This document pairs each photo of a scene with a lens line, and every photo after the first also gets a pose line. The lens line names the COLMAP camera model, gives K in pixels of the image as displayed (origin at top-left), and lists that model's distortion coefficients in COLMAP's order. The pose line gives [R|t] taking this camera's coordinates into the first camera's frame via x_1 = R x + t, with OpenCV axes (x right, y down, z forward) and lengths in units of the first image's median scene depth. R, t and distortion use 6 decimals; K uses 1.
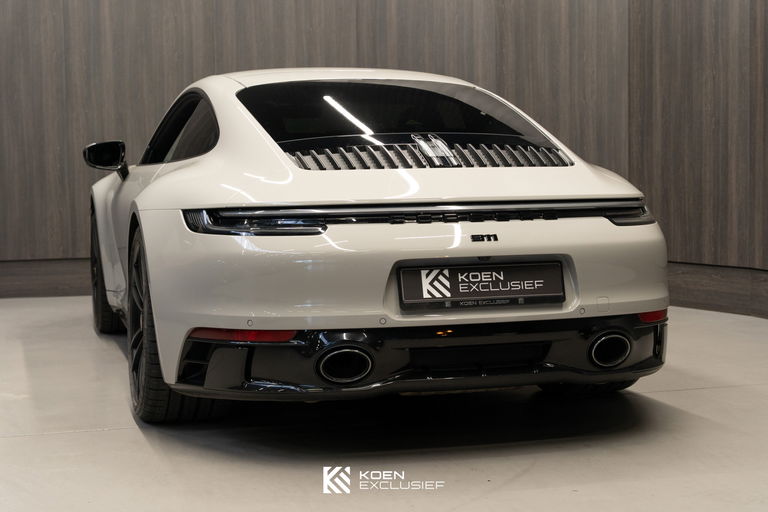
lens RADIAL K [[1294.0, 0, 384.0], [0, 1294.0, 256.0], [0, 0, 1]] dist [0.026035, 0.010171]
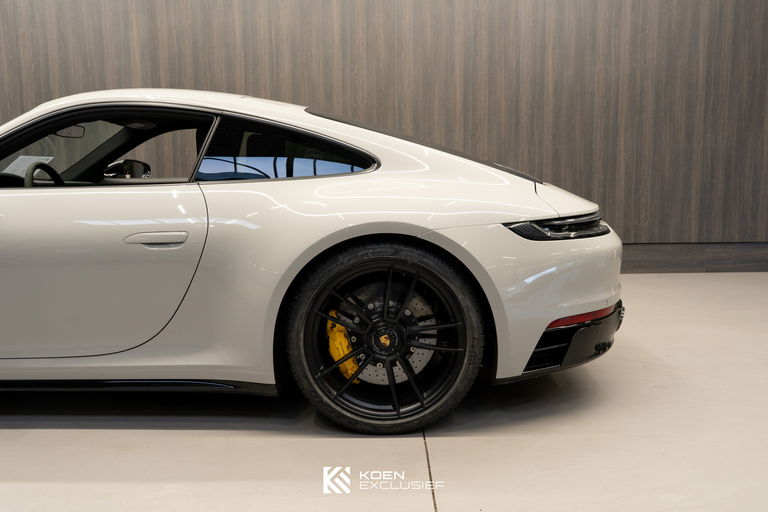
lens RADIAL K [[722.9, 0, 379.8], [0, 722.9, 236.4], [0, 0, 1]] dist [0.010606, -0.007944]
pose [[0.284963, -0.091078, 0.954202, -0.816185], [0.077460, 0.994408, 0.071782, -0.081036], [-0.955404, 0.053457, 0.290424, 0.943904]]
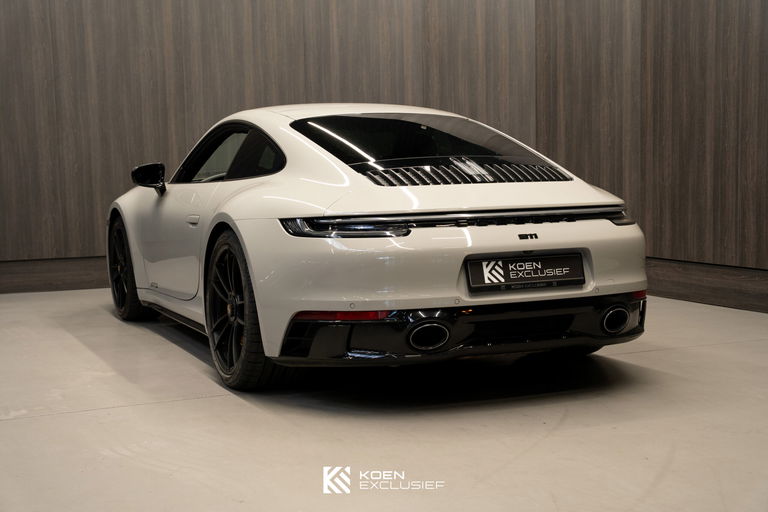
lens RADIAL K [[1150.5, 0, 385.8], [0, 1150.5, 216.2], [0, 0, 1]] dist [0.010054, 1.421029]
pose [[0.990621, -0.012689, 0.136046, -0.211237], [0.016777, 0.999440, -0.028940, -0.003053], [-0.135603, 0.030951, 0.990280, -0.129861]]
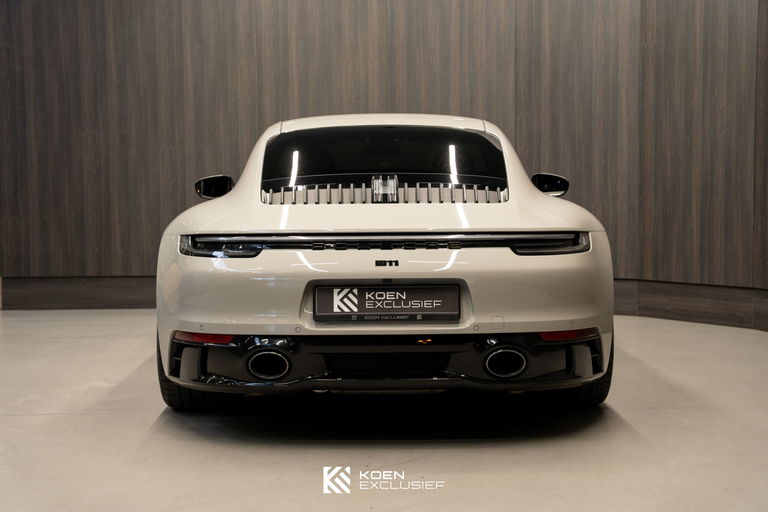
lens RADIAL K [[1251.0, 0, 384.0], [0, 1251.0, 256.0], [0, 0, 1]] dist [0.190351, 0.079929]
pose [[0.963524, 0.021962, -0.266718, 0.360724], [-0.026332, 0.999571, -0.012820, -0.005482], [0.266322, 0.019375, 0.963689, -0.107122]]
